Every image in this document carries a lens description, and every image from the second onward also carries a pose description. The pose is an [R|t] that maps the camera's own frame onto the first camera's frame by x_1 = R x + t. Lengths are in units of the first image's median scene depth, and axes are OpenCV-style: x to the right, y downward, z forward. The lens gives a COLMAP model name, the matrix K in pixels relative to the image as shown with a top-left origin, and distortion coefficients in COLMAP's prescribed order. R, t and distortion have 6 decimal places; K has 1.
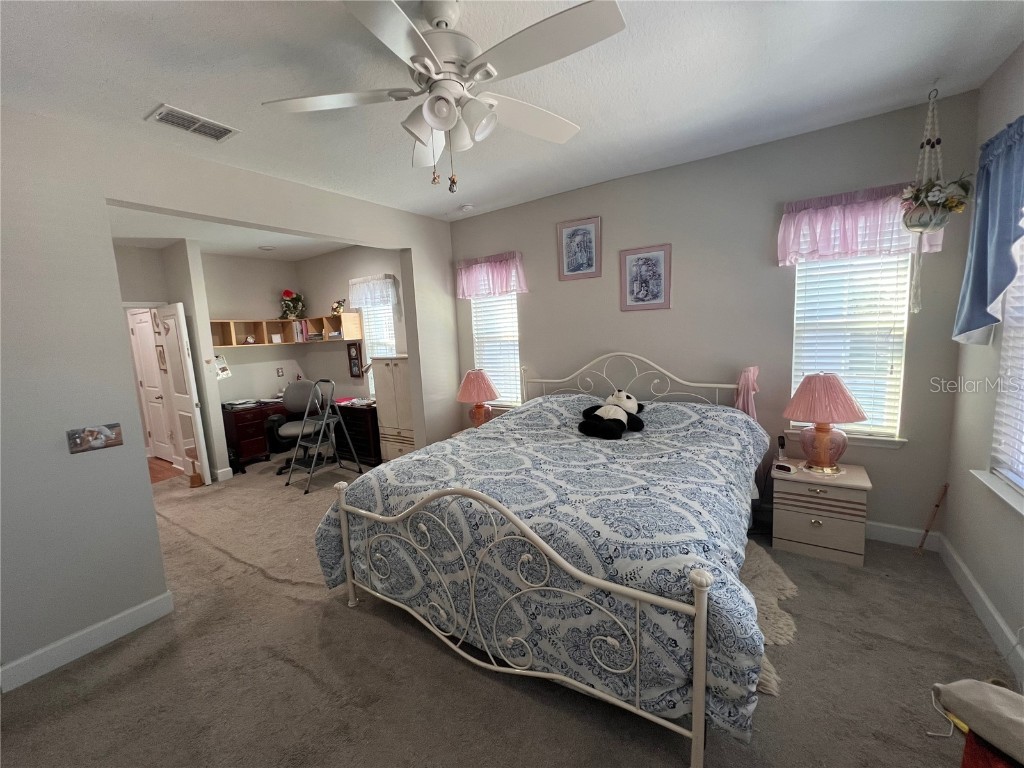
lens RADIAL K [[410.2, 0, 510.0], [0, 410.2, 383.1], [0, 0, 1]] dist [-0.001083, 0.000541]
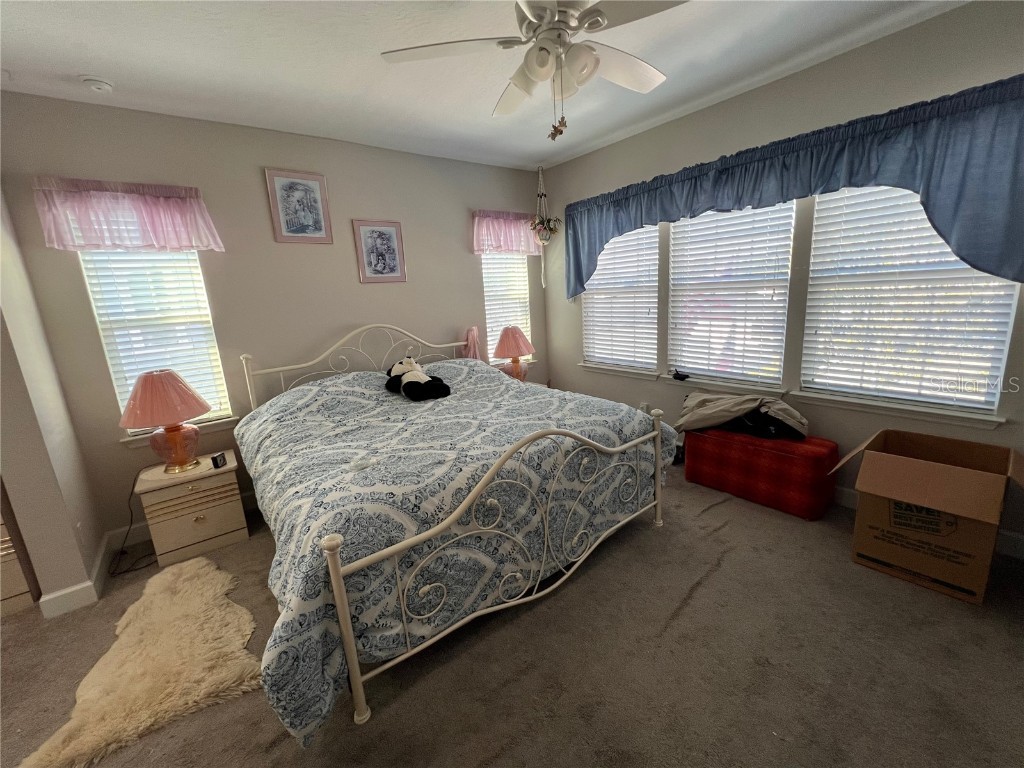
lens RADIAL K [[410.2, 0, 513.9], [0, 410.2, 380.9], [0, 0, 1]] dist [-0.001083, 0.000541]
pose [[0.334322, -0.167603, 0.927436, -0.571637], [0.168793, 0.978797, 0.116038, 0.000641], [-0.927220, 0.117750, 0.355524, 0.358293]]
